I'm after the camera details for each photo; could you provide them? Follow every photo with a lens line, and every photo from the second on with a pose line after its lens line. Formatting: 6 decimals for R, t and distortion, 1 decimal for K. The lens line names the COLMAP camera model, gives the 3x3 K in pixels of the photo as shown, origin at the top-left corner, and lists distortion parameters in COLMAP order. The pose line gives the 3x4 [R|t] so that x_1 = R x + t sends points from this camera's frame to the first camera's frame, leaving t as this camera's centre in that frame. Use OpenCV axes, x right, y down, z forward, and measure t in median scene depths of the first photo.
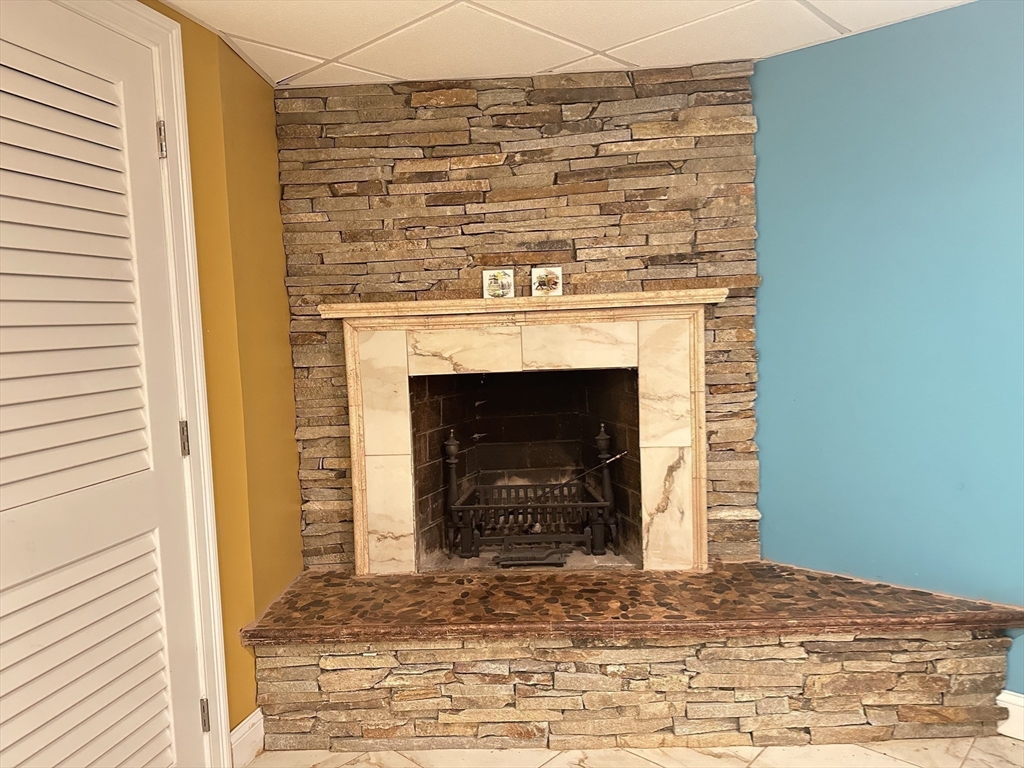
lens RADIAL K [[713.6, 0, 509.6], [0, 713.6, 386.4], [0, 0, 1]] dist [0.119629, -0.165818]
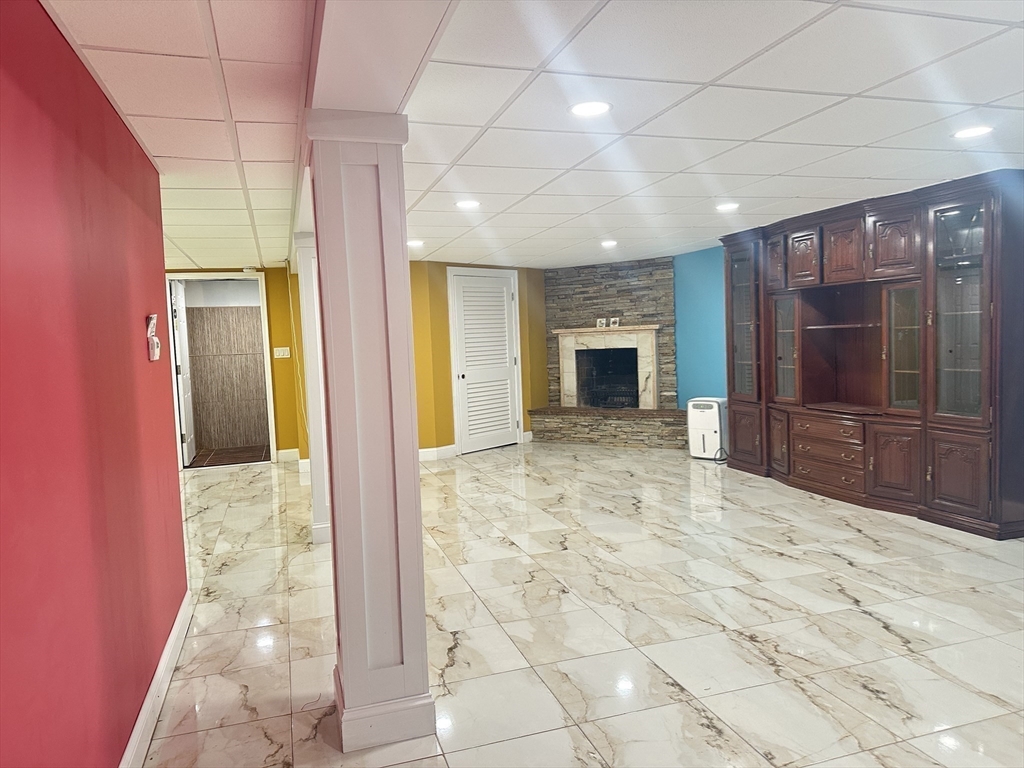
lens RADIAL K [[713.6, 0, 509.6], [0, 713.6, 386.4], [0, 0, 1]] dist [0.119629, -0.165818]
pose [[0.874001, 0.034809, -0.484676, 1.276109], [-0.033394, 0.999375, 0.011556, 0.134186], [0.484775, 0.006086, 0.874617, -2.205147]]
